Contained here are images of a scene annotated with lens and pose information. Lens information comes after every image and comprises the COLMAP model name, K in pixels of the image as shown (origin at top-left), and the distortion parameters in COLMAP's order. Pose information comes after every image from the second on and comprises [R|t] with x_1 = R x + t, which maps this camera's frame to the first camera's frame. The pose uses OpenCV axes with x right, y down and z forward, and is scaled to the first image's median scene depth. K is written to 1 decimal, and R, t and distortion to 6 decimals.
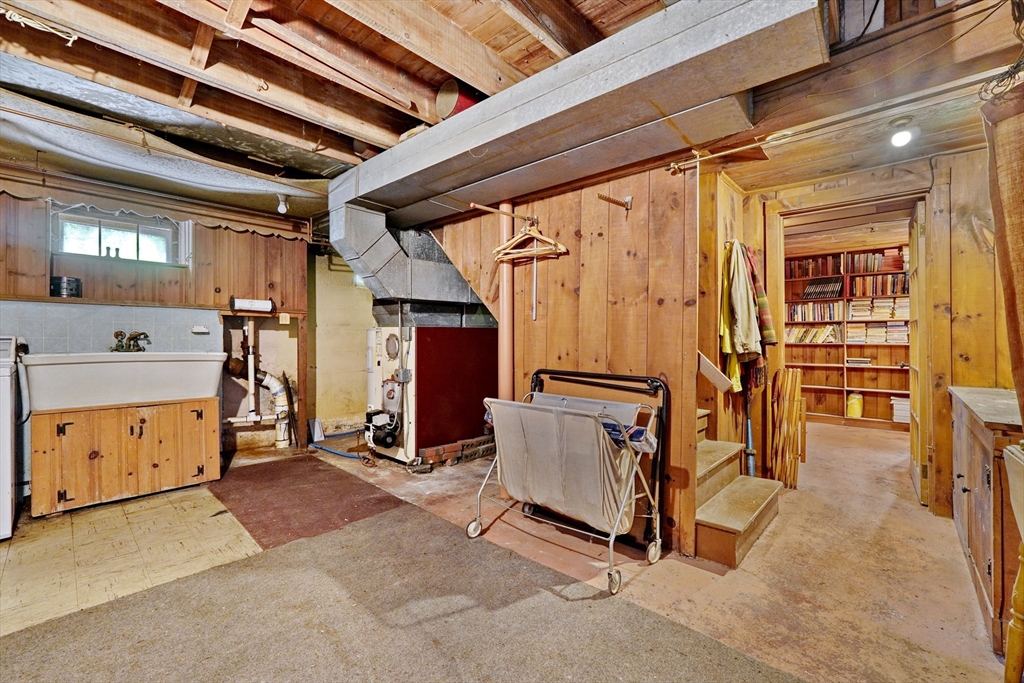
lens RADIAL K [[440.4, 0, 506.4], [0, 440.4, 342.8], [0, 0, 1]] dist [-0.012173, 0.000375]
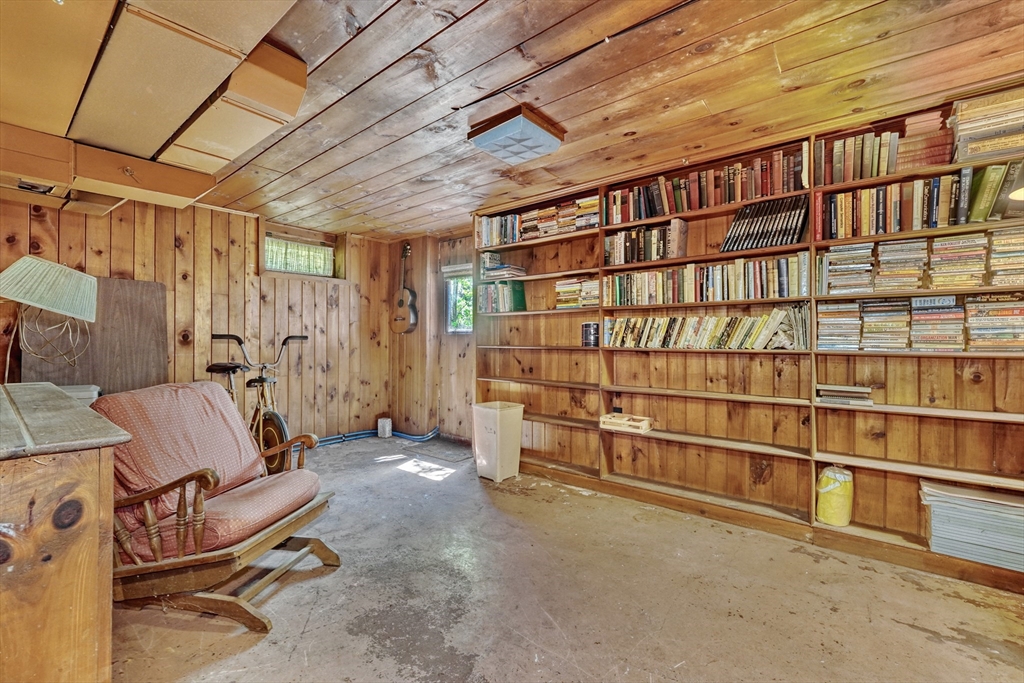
lens RADIAL K [[440.4, 0, 517.4], [0, 440.4, 338.2], [0, 0, 1]] dist [-0.012173, 0.000375]
pose [[0.998919, 0.001461, 0.046472, 0.467655], [-0.001235, 0.999987, -0.004898, -0.008104], [-0.046478, 0.004836, 0.998908, 0.587457]]
